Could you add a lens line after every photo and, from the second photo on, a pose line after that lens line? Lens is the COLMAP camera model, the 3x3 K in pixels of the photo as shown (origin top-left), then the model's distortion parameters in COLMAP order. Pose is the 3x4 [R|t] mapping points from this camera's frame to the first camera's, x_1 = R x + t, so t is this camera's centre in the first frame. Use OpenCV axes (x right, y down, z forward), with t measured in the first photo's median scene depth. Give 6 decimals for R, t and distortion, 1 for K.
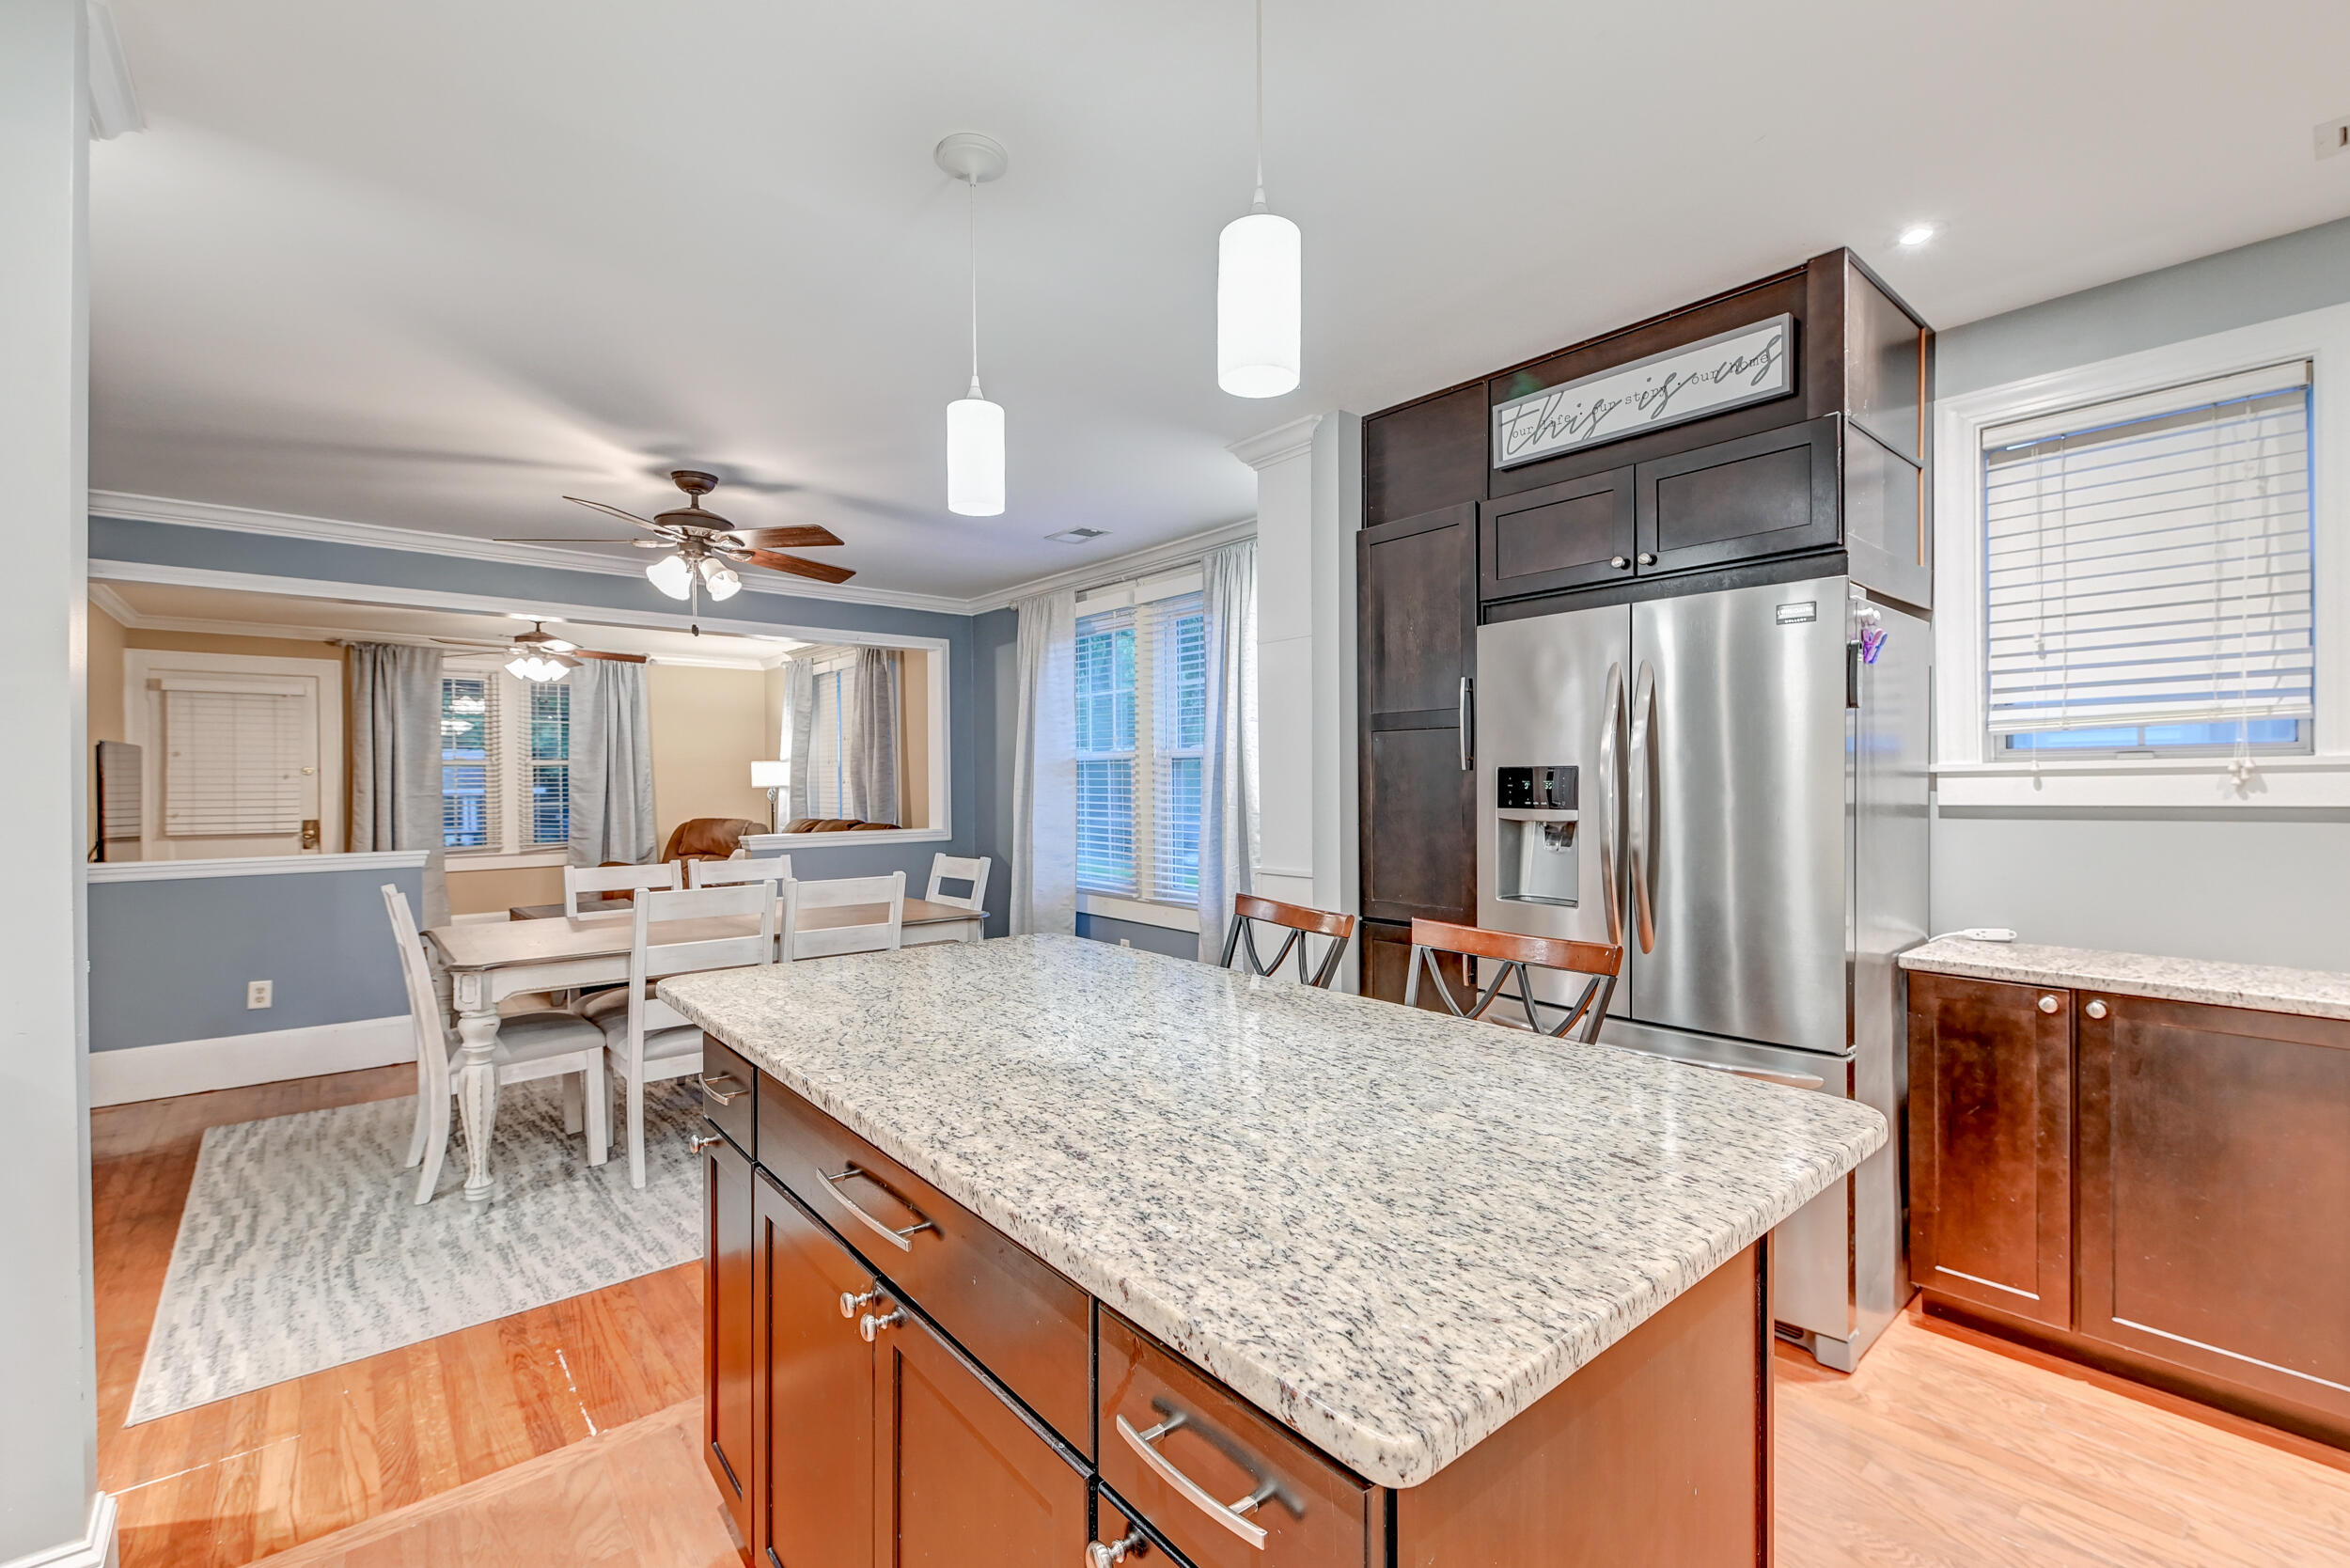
lens RADIAL K [[993.5, 0, 1169.6], [0, 993.5, 788.0], [0, 0, 1]] dist [0.023283, -0.011744]
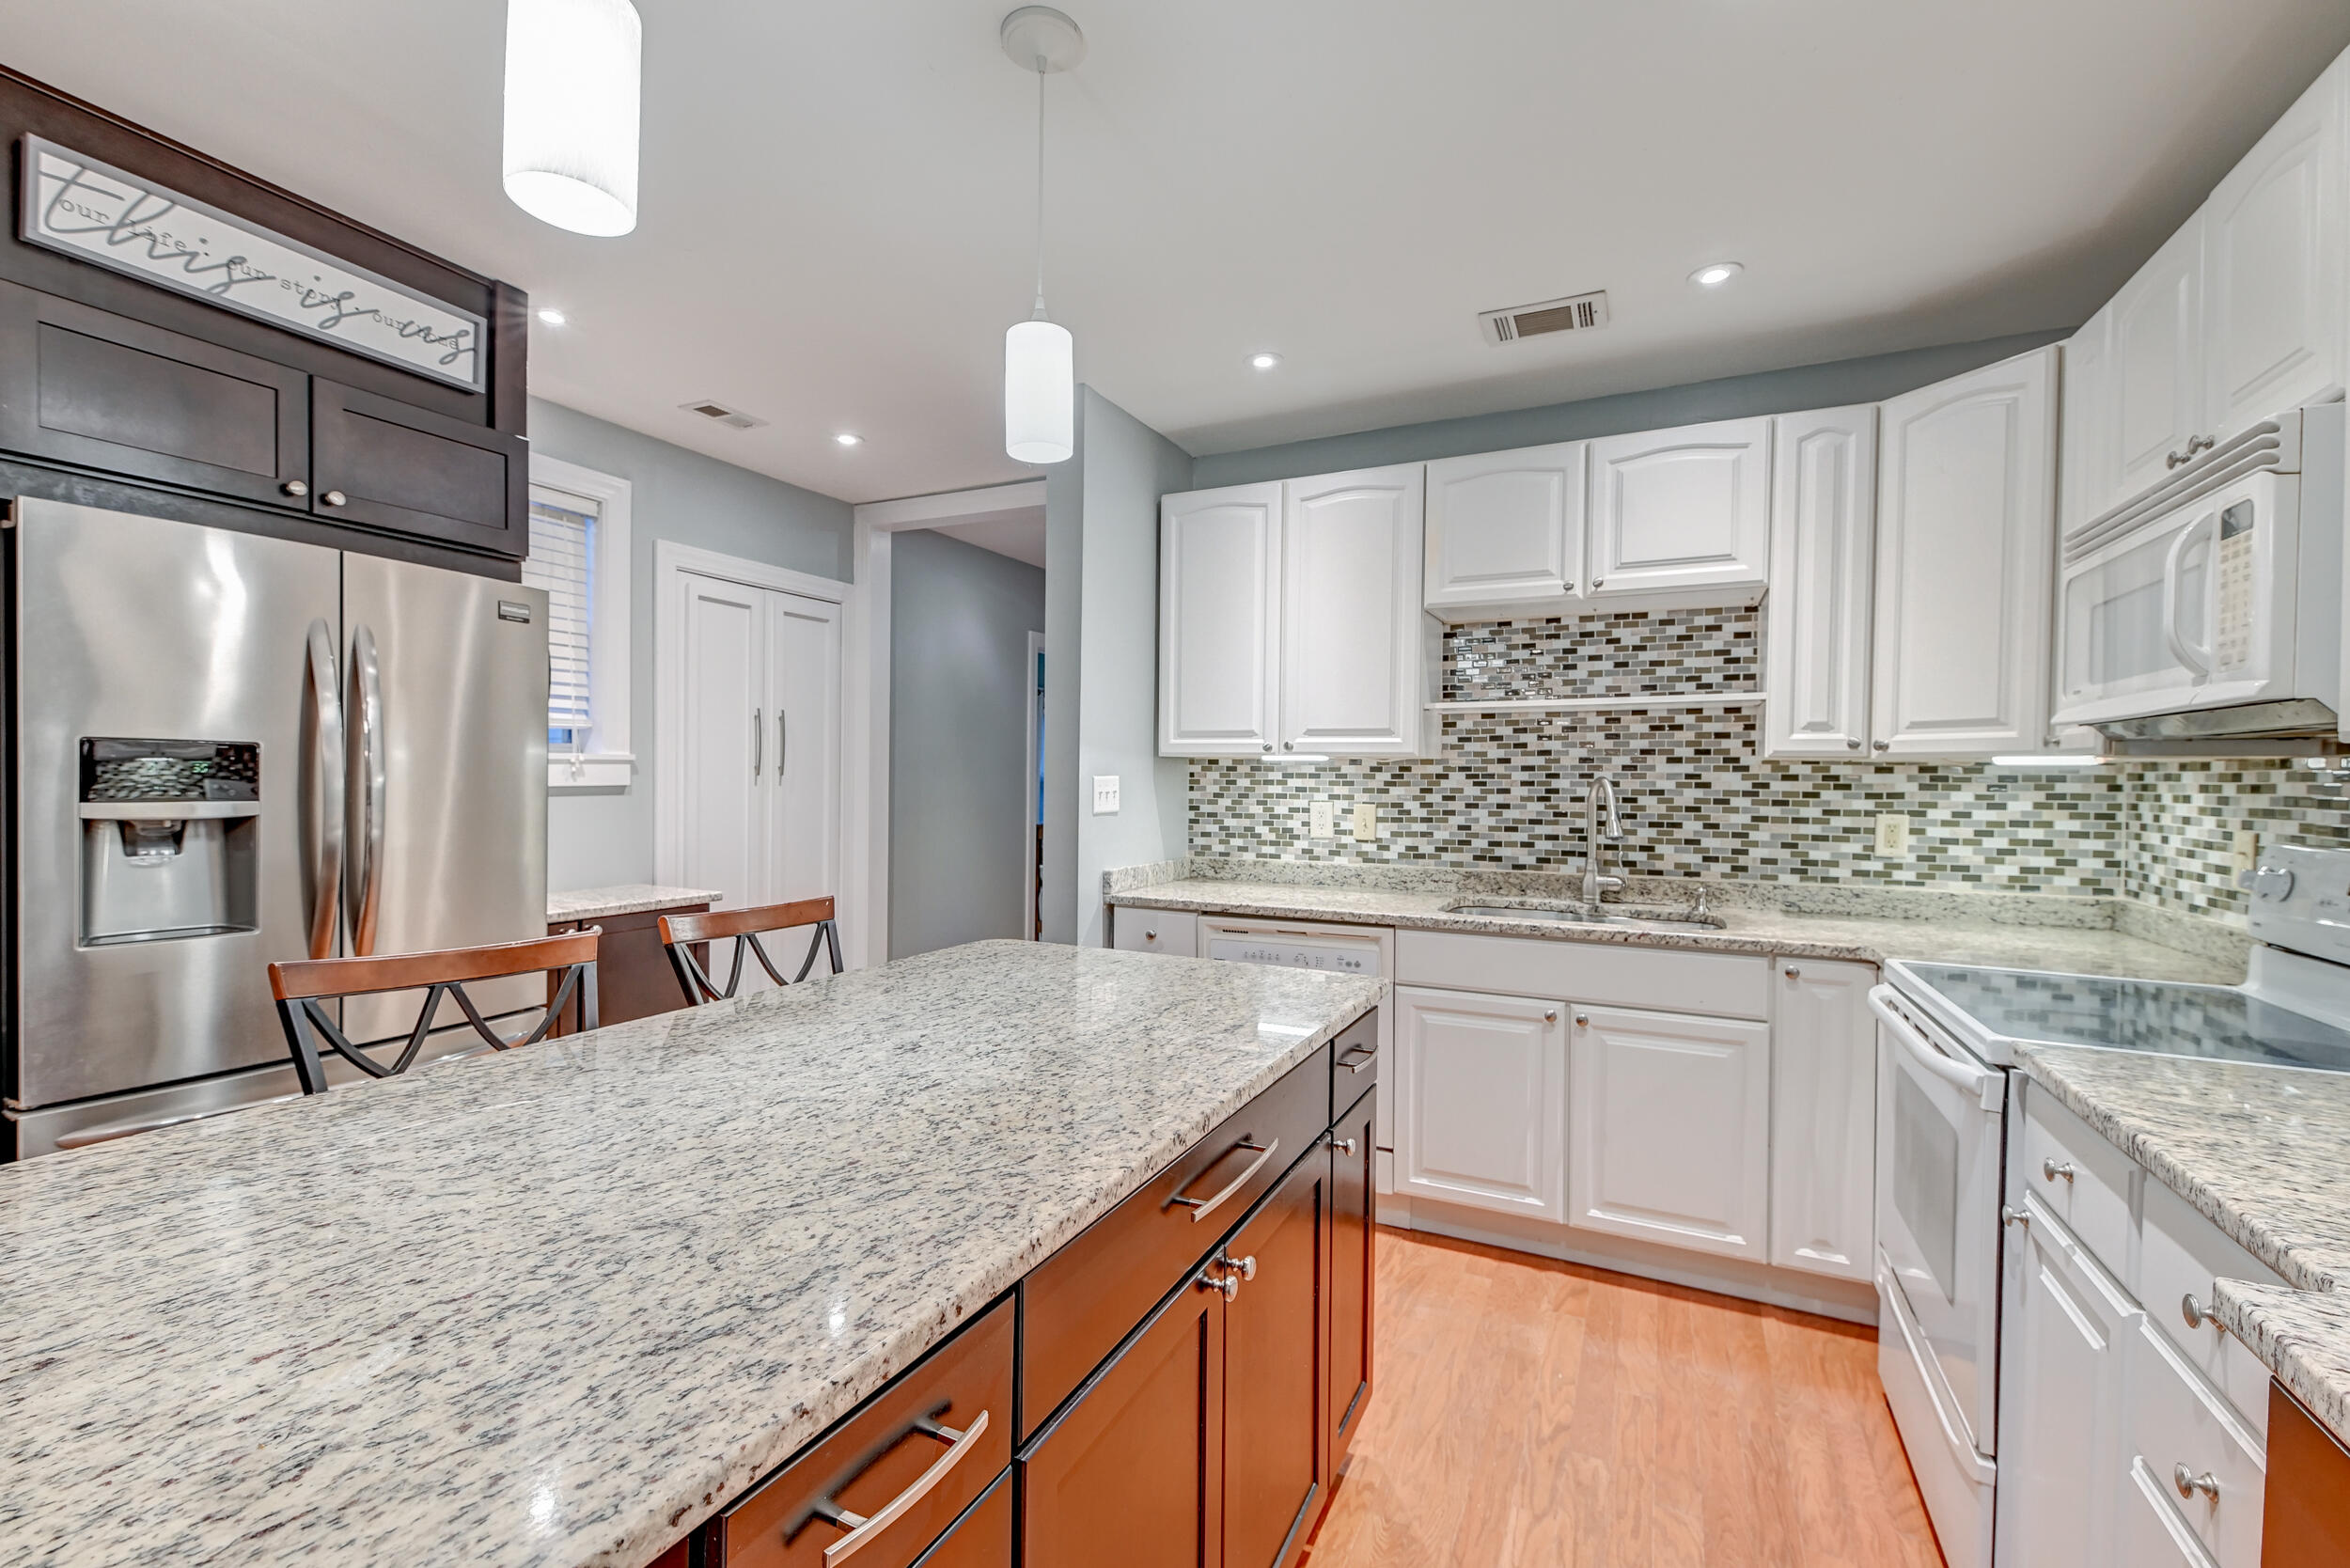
lens RADIAL K [[995.6, 0, 1170.0], [0, 995.6, 791.0], [0, 0, 1]] dist [0.023728, -0.011481]
pose [[-0.409751, -0.014286, 0.912085, -0.221589], [-0.007804, 0.999896, 0.012155, -0.000001], [-0.912164, -0.002137, -0.409820, 0.268782]]
